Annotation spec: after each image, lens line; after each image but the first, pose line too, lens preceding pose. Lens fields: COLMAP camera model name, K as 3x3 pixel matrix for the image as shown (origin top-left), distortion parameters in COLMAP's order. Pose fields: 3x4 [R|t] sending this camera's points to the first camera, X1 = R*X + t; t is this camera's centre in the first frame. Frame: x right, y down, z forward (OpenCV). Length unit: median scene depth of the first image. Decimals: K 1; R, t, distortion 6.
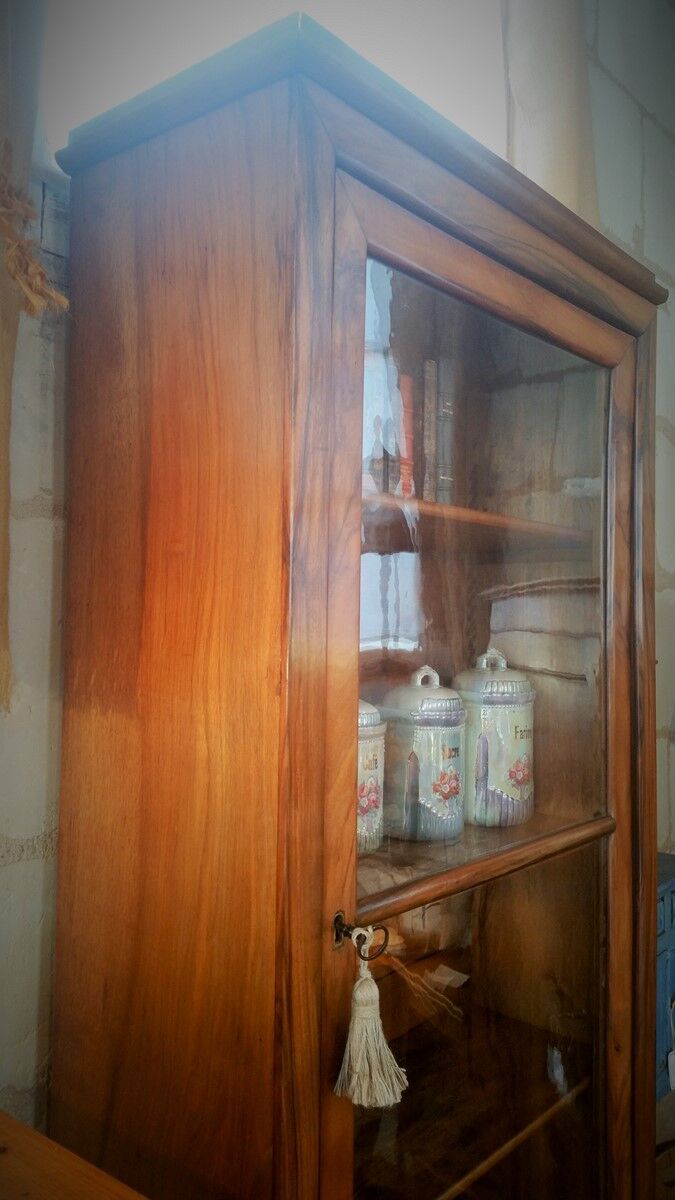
lens RADIAL K [[1015.0, 0, 306.1], [0, 1015.0, 577.6], [0, 0, 1]] dist [0.121039, -0.202630]
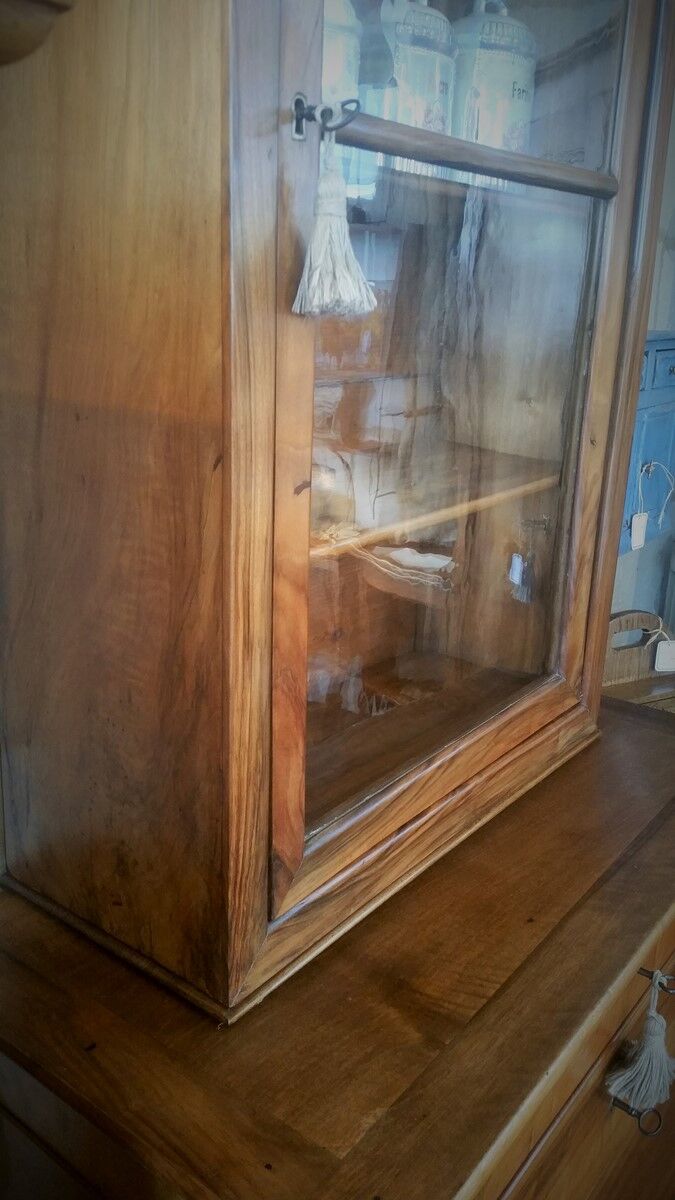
lens RADIAL K [[1015.0, 0, 306.1], [0, 1015.0, 577.6], [0, 0, 1]] dist [0.121039, -0.202630]
pose [[0.999570, 0.001824, 0.029250, 0.009174], [-0.010794, 0.950809, 0.309589, 0.295328], [-0.027247, -0.309772, 0.950420, 0.067575]]
